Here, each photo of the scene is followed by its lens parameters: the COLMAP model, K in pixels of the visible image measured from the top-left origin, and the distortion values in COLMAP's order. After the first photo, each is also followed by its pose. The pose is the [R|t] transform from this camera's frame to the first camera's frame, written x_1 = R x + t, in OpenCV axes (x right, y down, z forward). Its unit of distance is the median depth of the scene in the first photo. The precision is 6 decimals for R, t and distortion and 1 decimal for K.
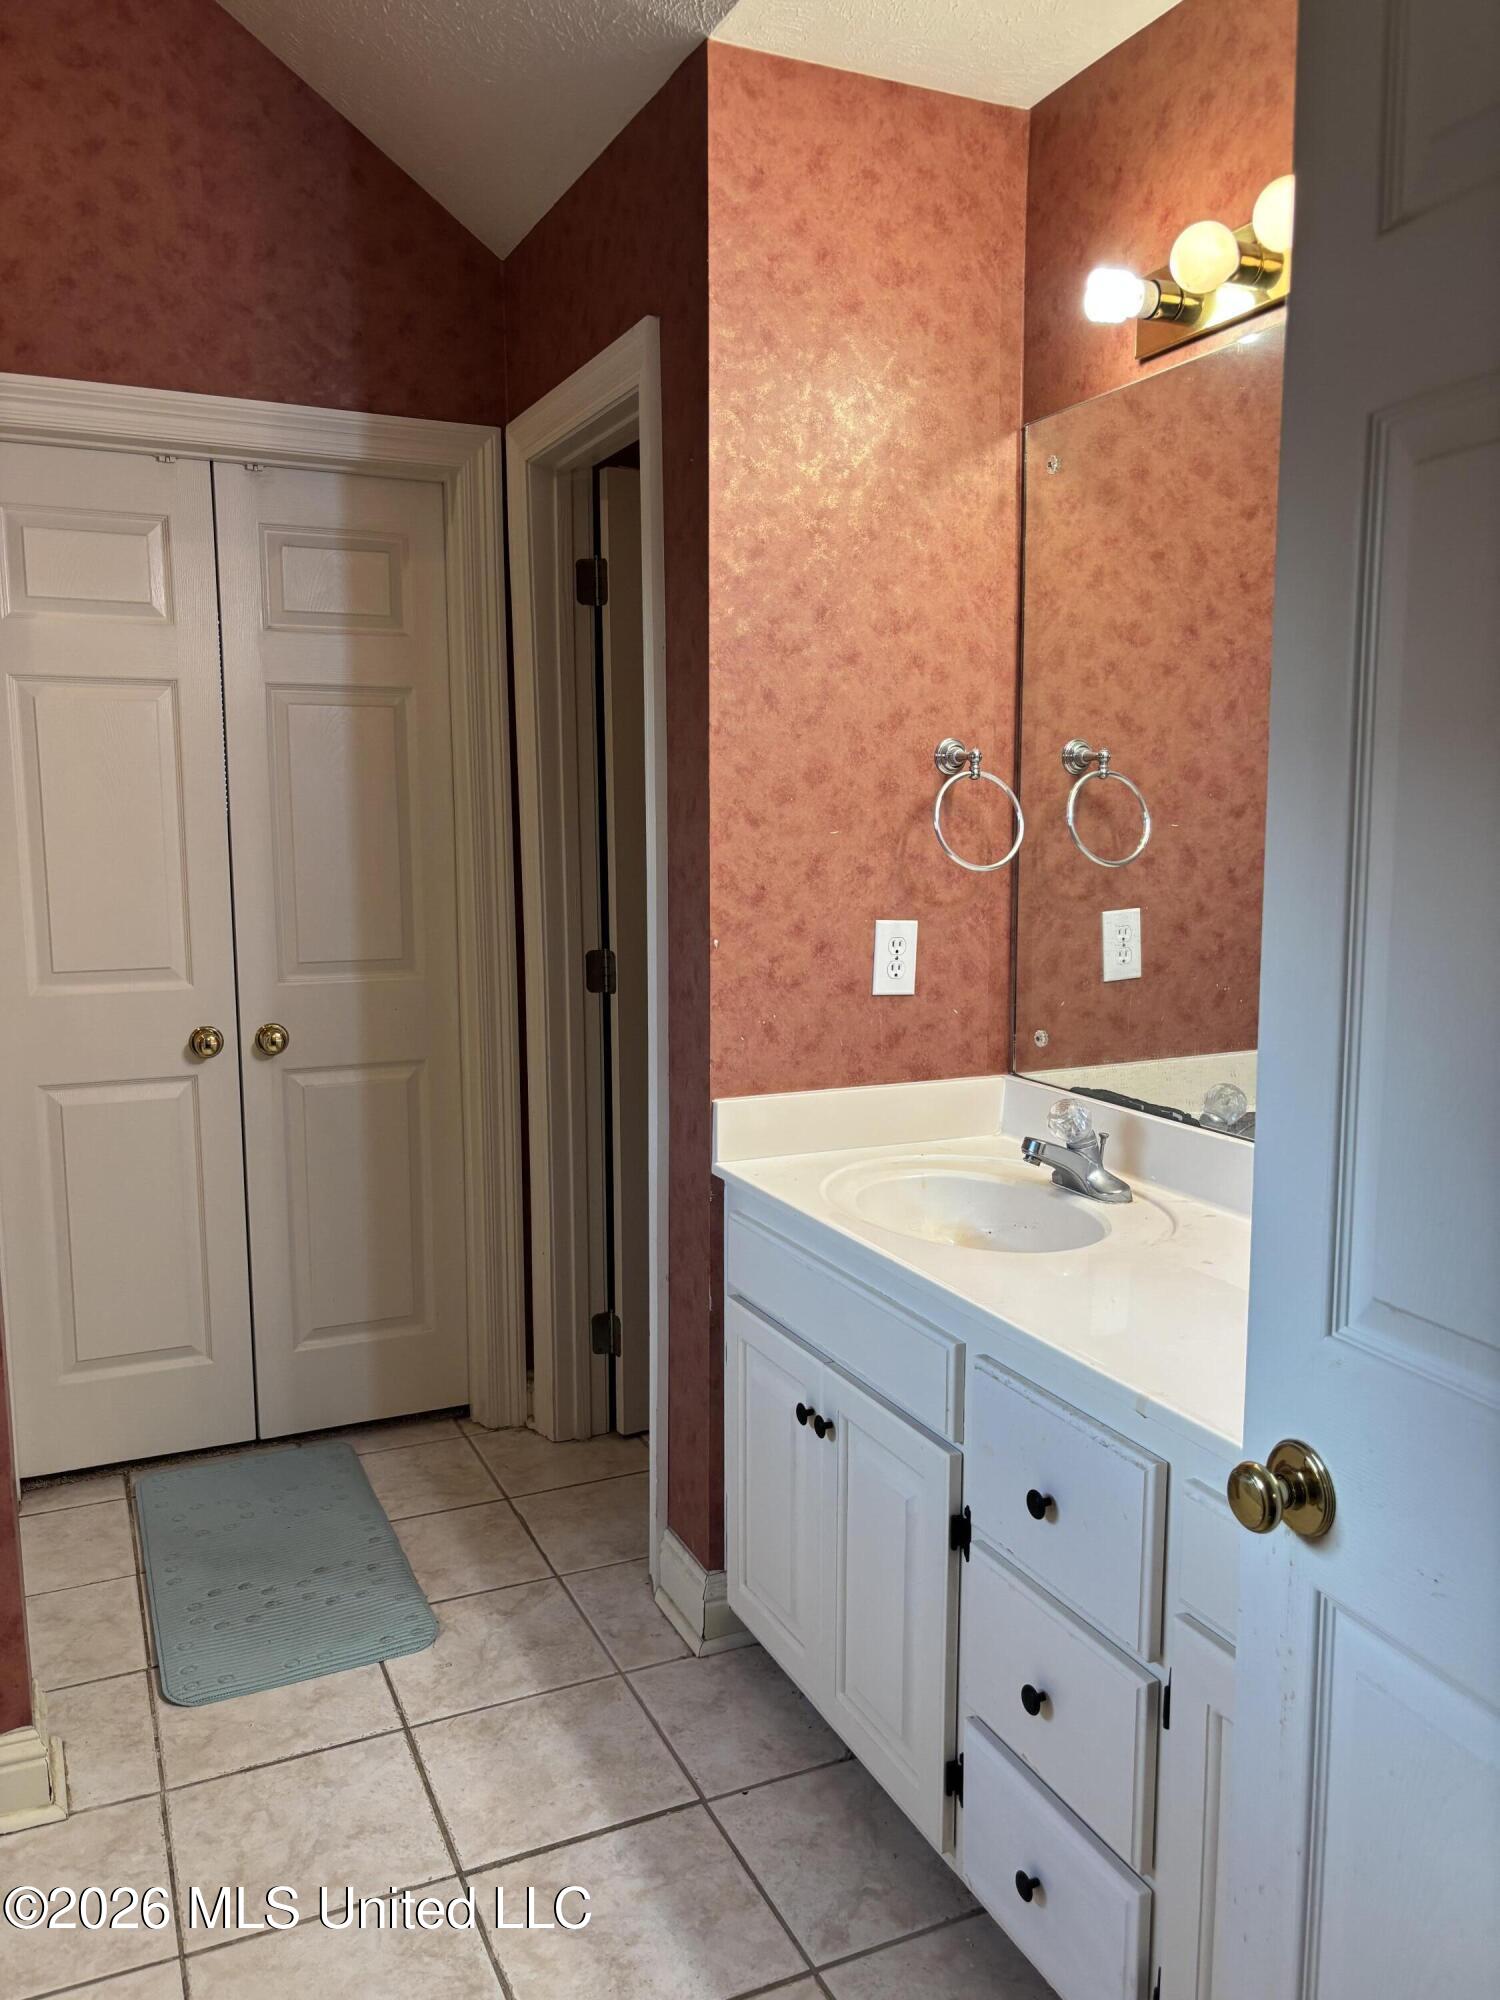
lens RADIAL K [[1517.3, 0, 761.5], [0, 1517.3, 1007.3], [0, 0, 1]] dist [0.044683, -0.046858]
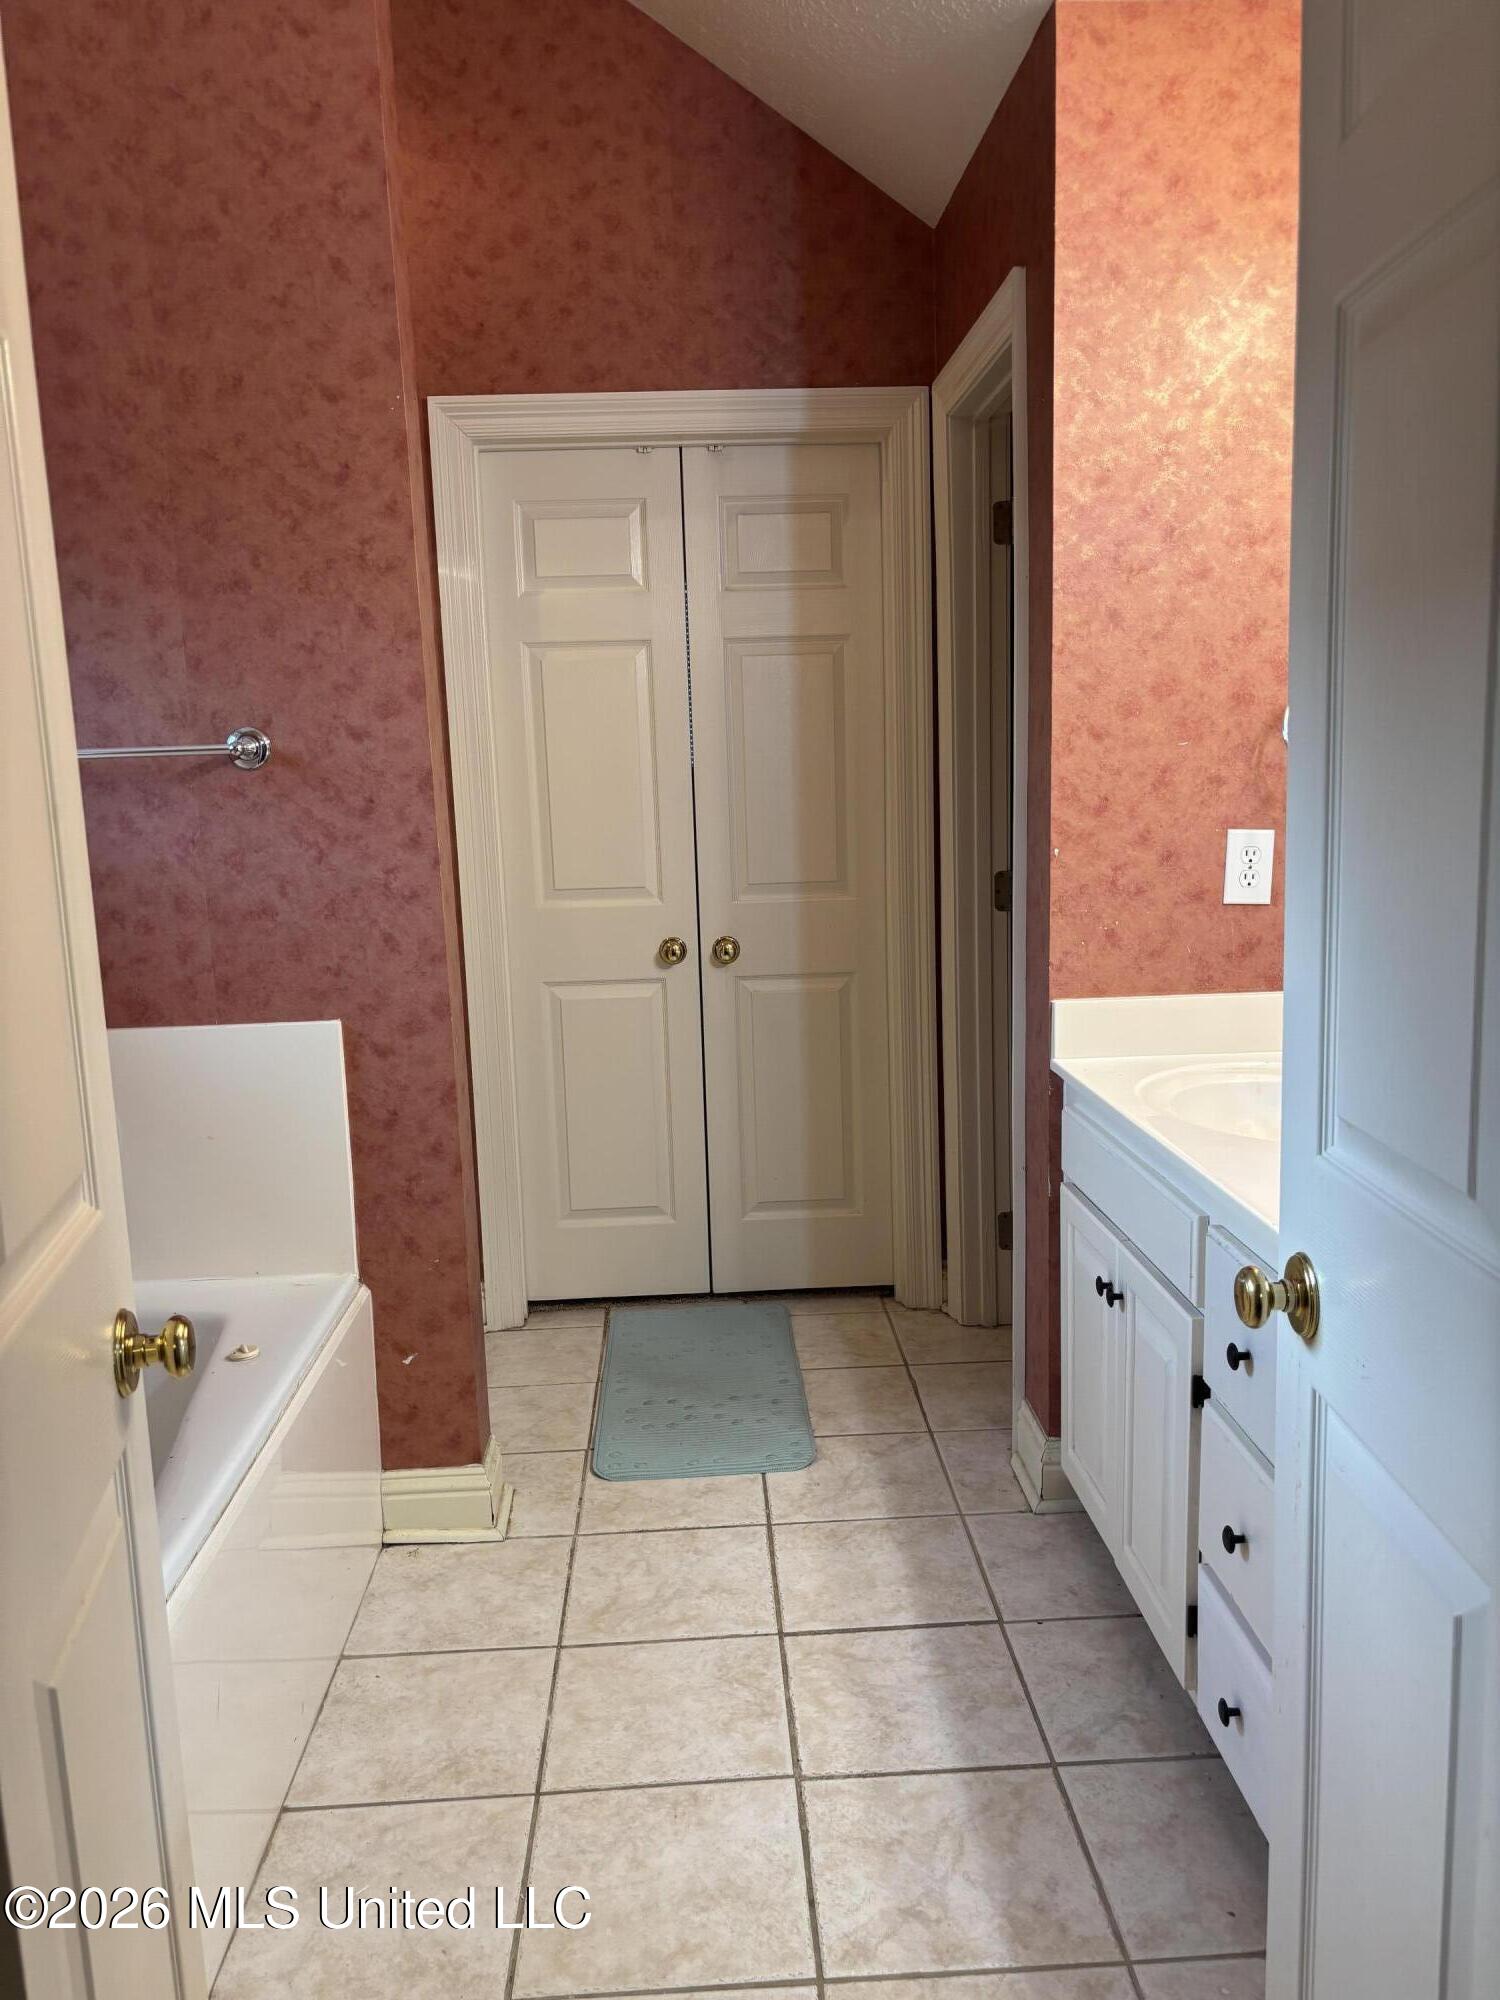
lens RADIAL K [[1517.3, 0, 756.1], [0, 1517.3, 1001.8], [0, 0, 1]] dist [0.044683, -0.046858]
pose [[0.925884, 0.028473, -0.376734, 0.176891], [-0.018567, 0.999380, 0.029903, 0.034211], [0.377352, -0.020692, 0.925839, -0.073559]]
